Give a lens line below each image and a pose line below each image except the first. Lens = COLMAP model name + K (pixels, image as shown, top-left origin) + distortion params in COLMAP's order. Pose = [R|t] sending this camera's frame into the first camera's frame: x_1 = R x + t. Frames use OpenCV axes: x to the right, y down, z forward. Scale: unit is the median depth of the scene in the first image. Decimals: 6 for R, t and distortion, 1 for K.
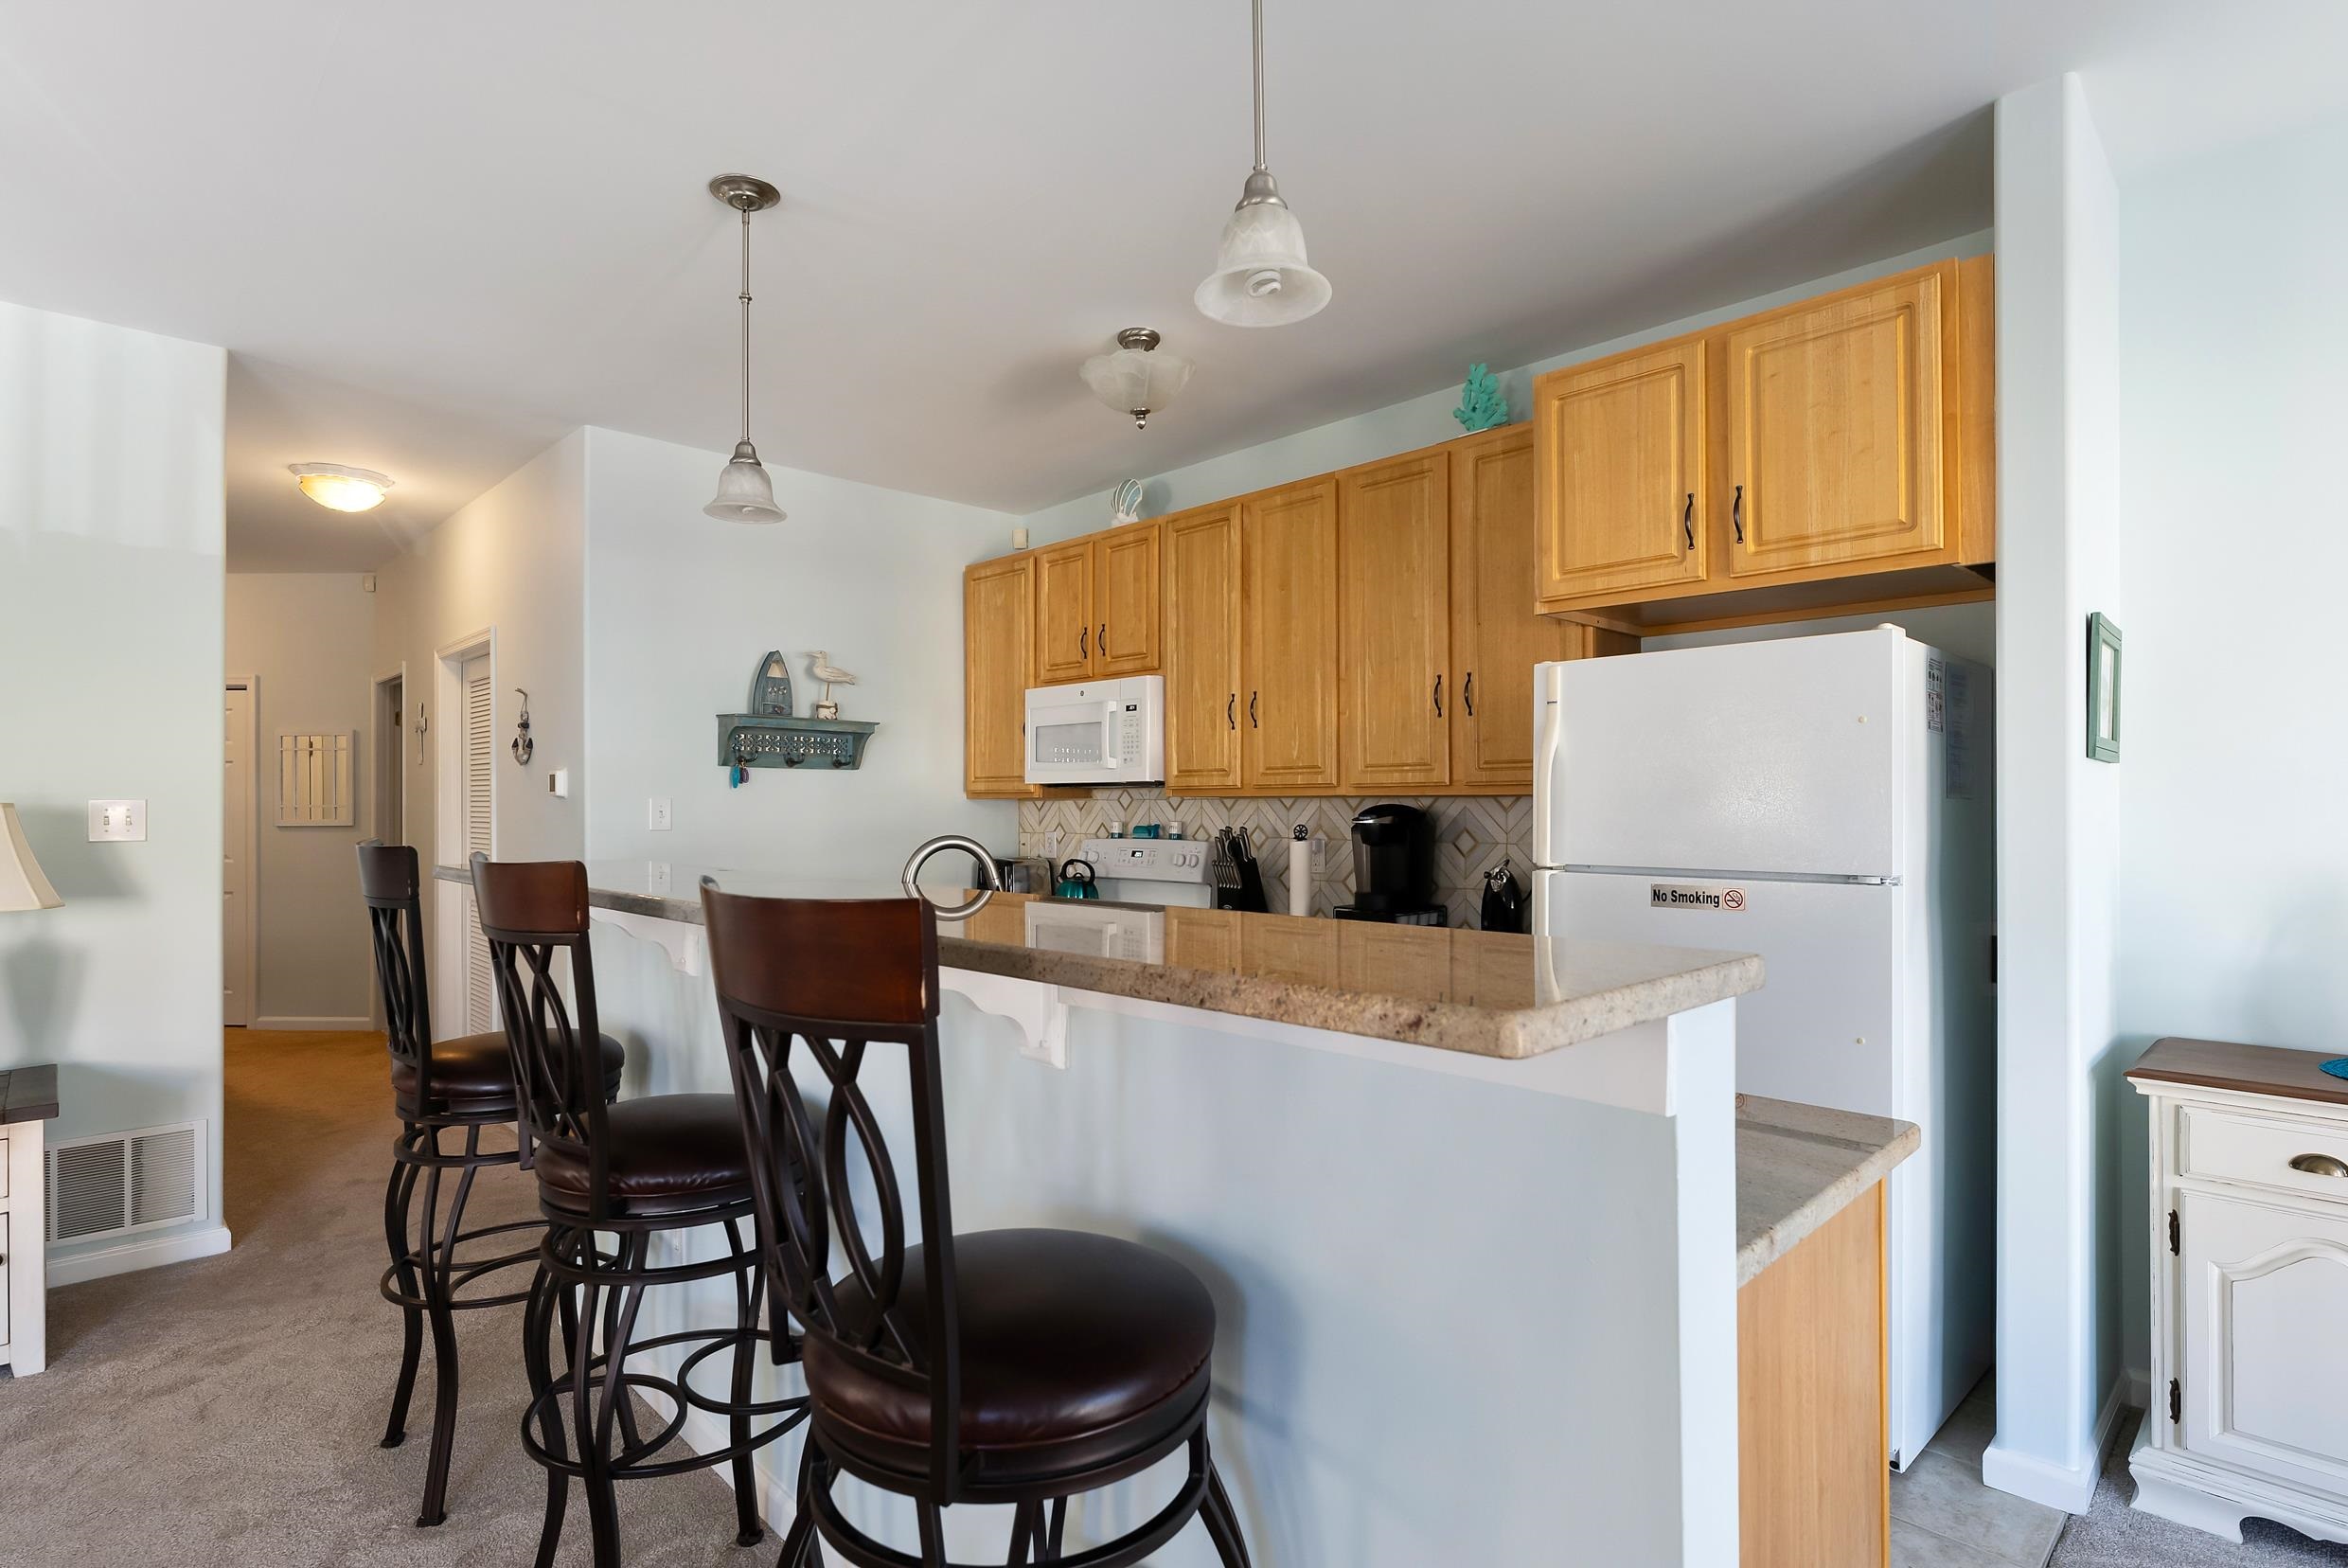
lens RADIAL K [[1158.2, 0, 1175.1], [0, 1158.2, 800.8], [0, 0, 1]] dist [0.001974, -0.002080]
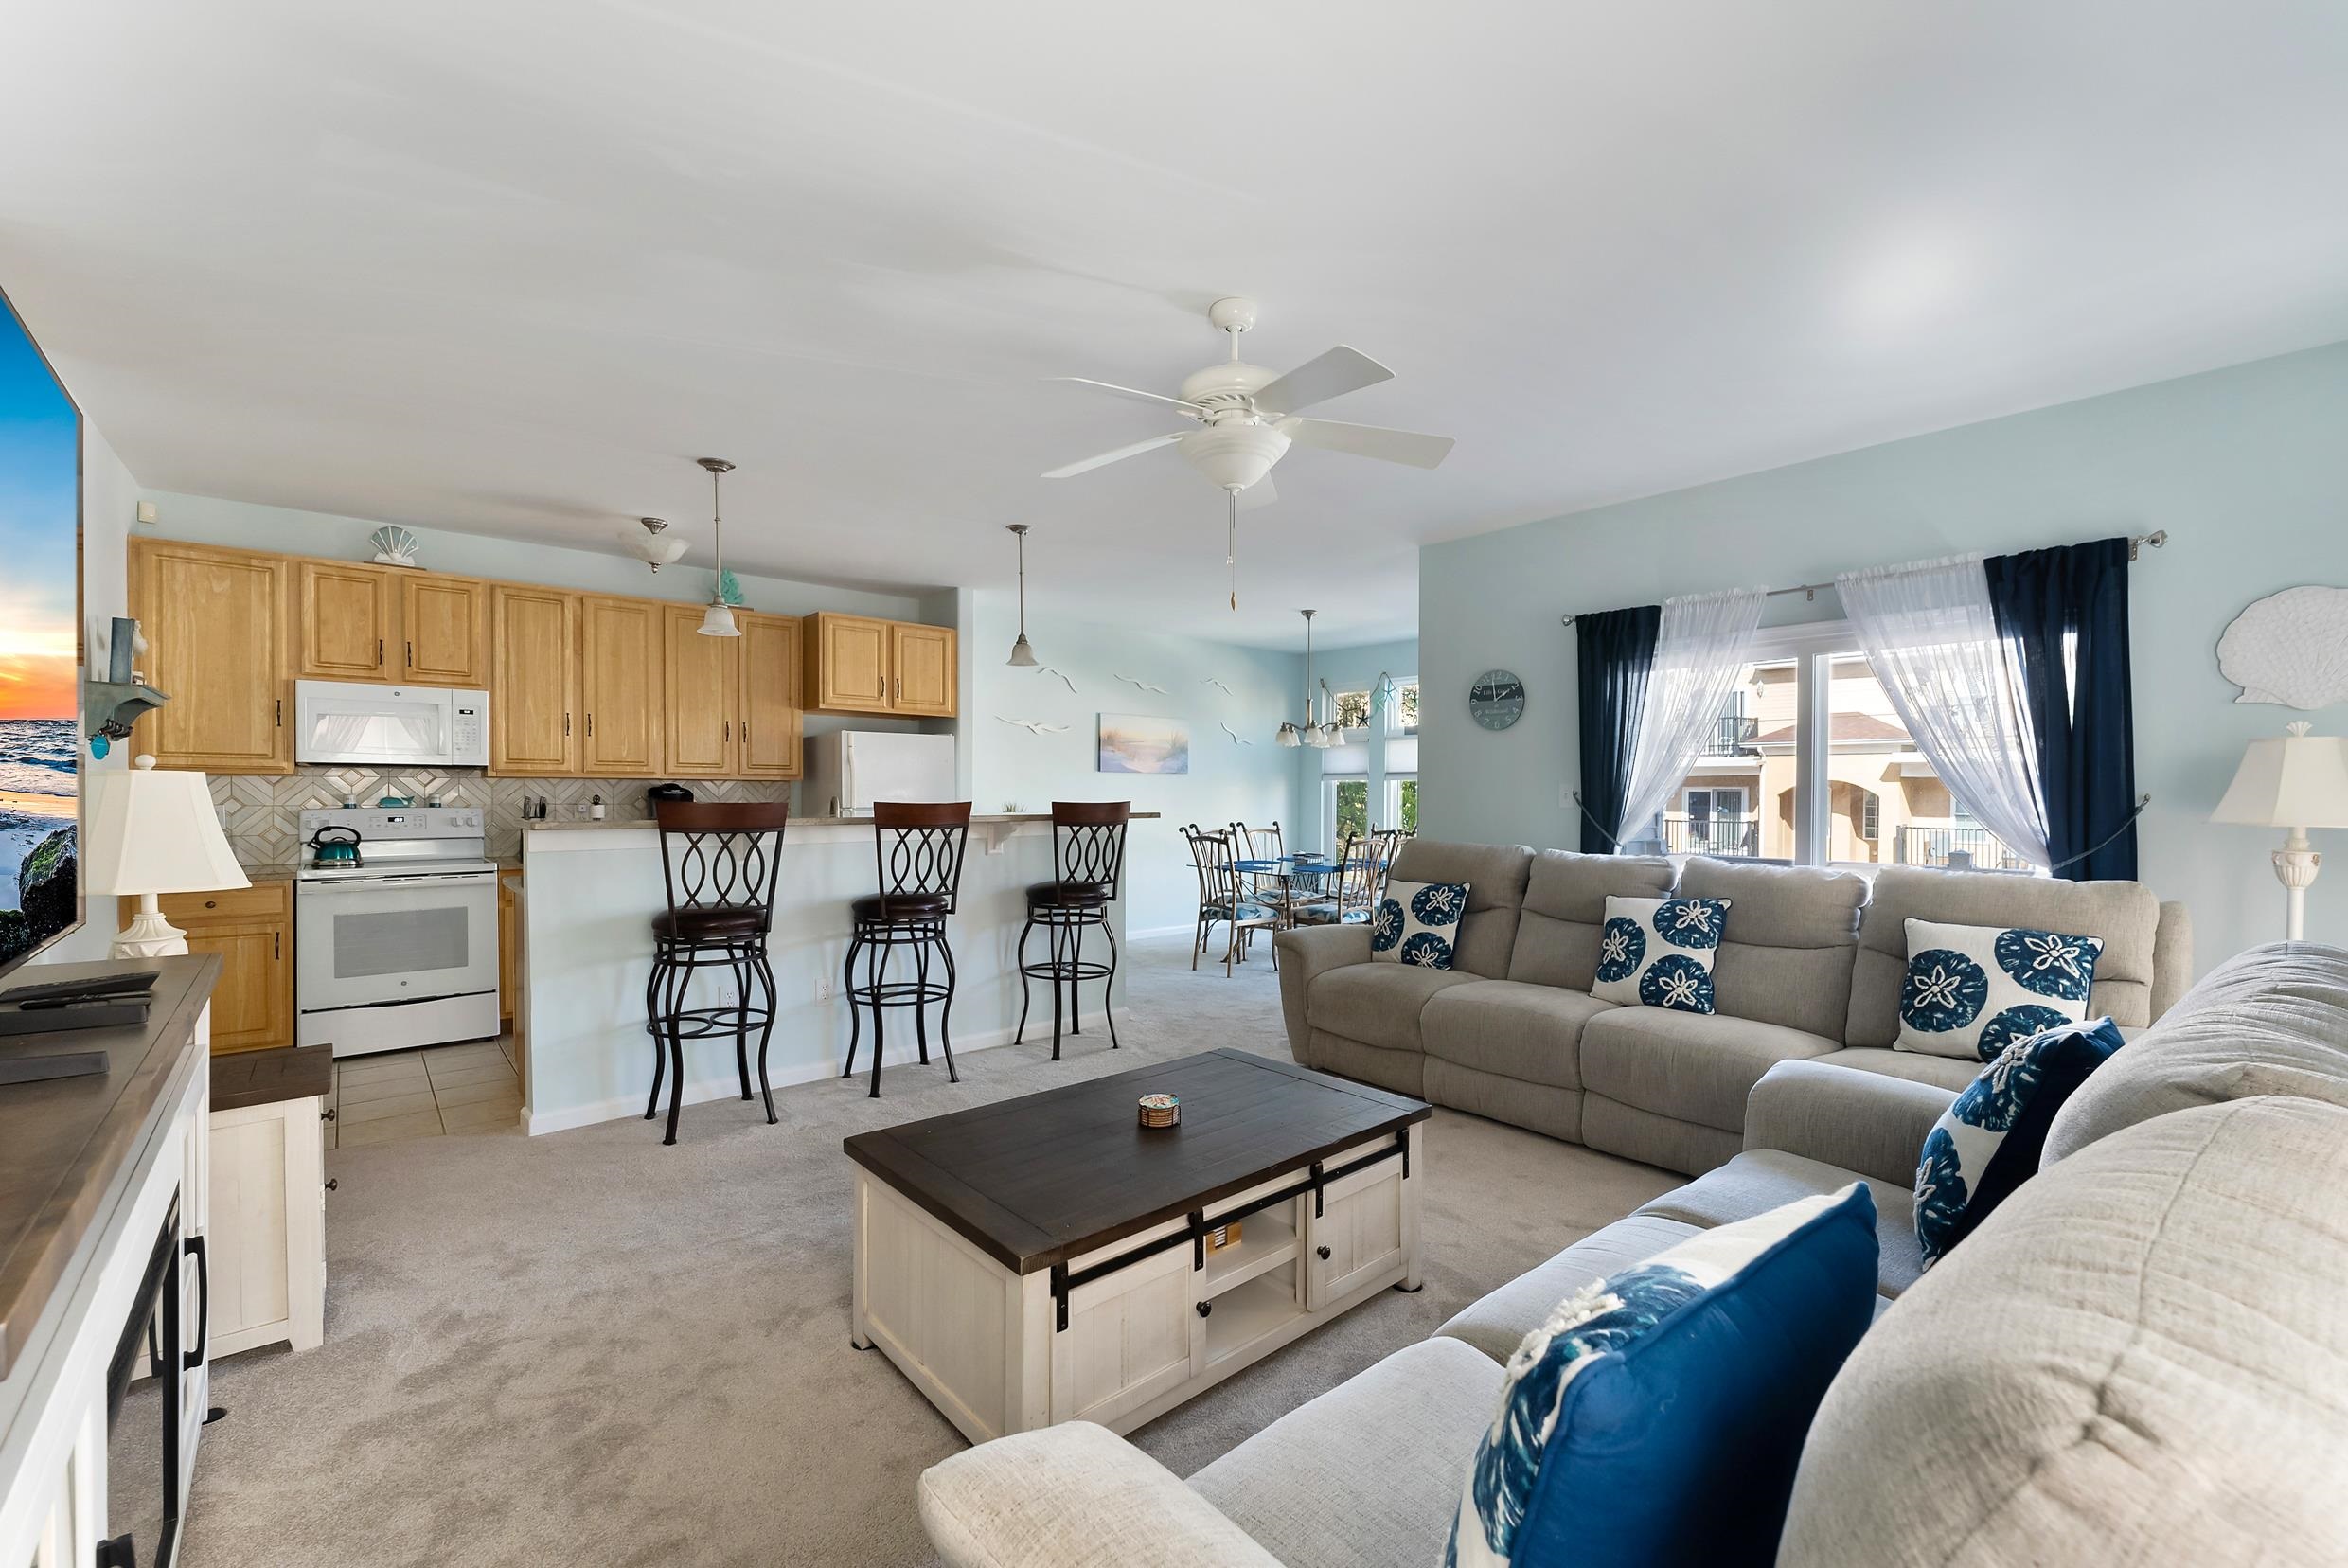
lens RADIAL K [[958.2, 0, 1198.3], [0, 958.2, 807.7], [0, 0, 1]] dist [0.001073, 0.000013]
pose [[0.047222, -0.015737, 0.998760, -1.234654], [-0.010051, 0.999818, 0.016229, 0.007730], [-0.998834, -0.010805, 0.047056, 0.069480]]
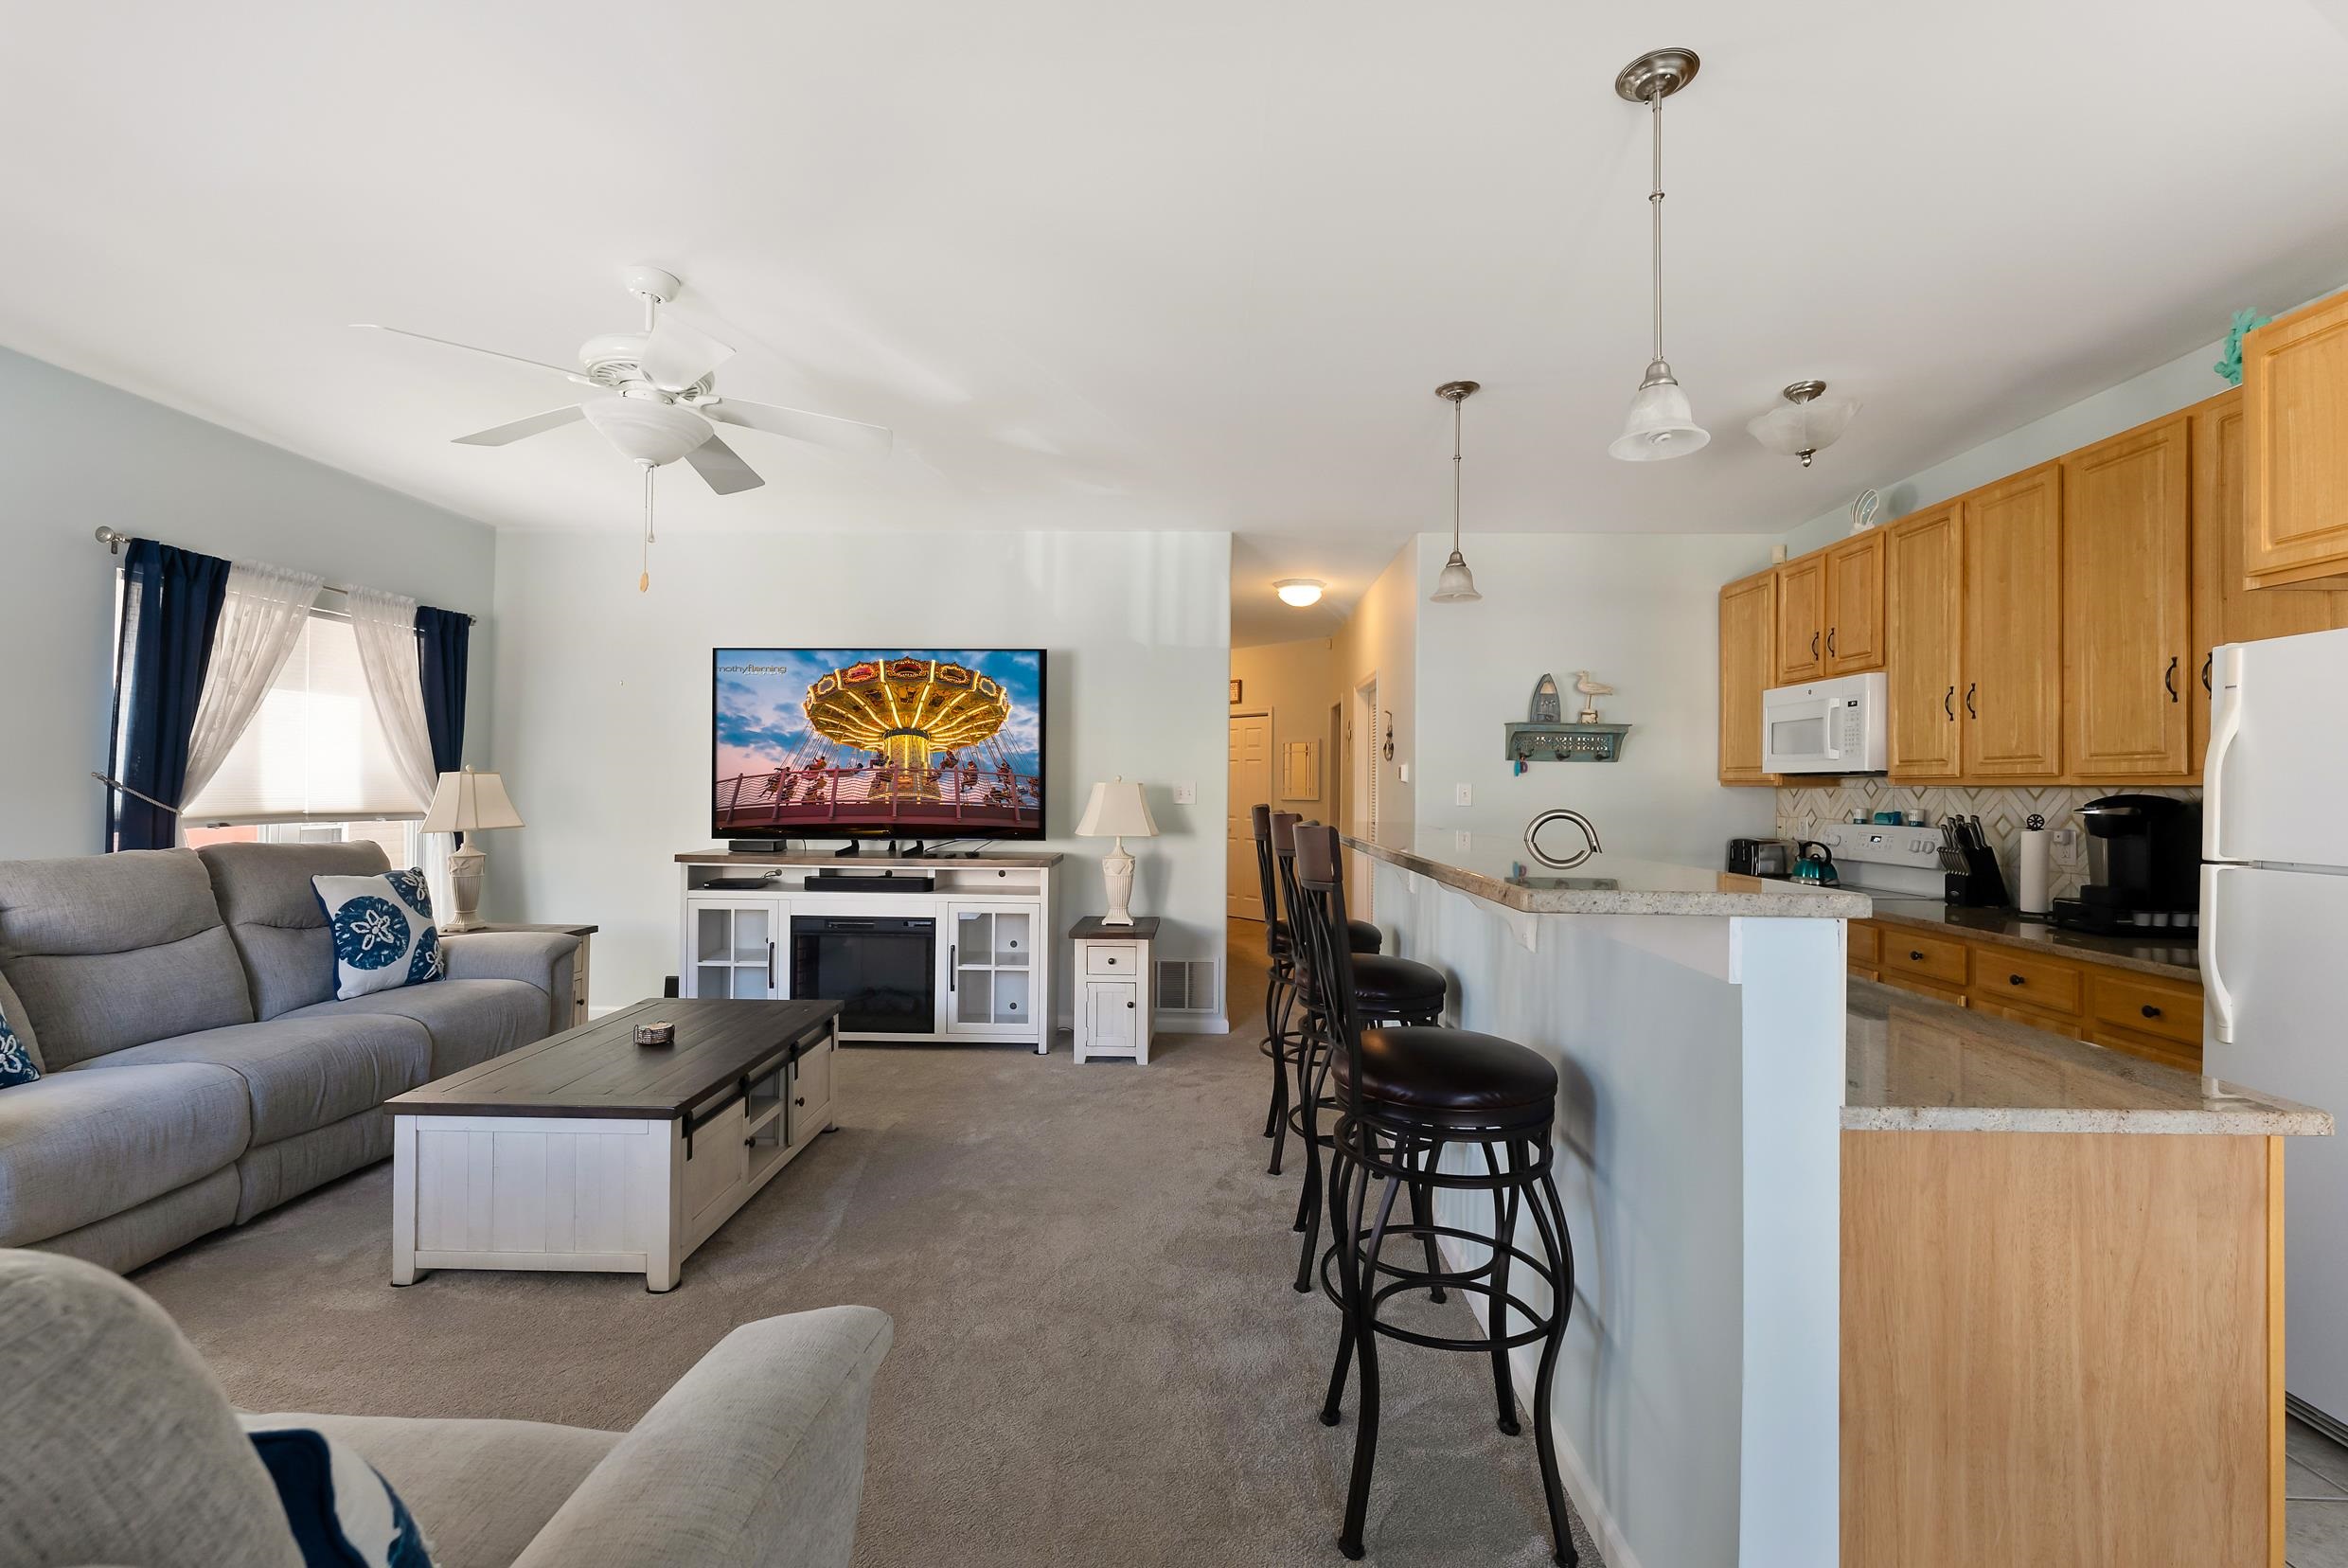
lens RADIAL K [[1001.1, 0, 1163.6], [0, 1001.1, 786.2], [0, 0, 1]] dist [-0.016015, 0.002321]
pose [[0.685754, 0.008484, -0.727784, 0.213932], [-0.009255, 0.999953, 0.002936, 0.001049], [0.727774, 0.004722, 0.685801, -0.123715]]
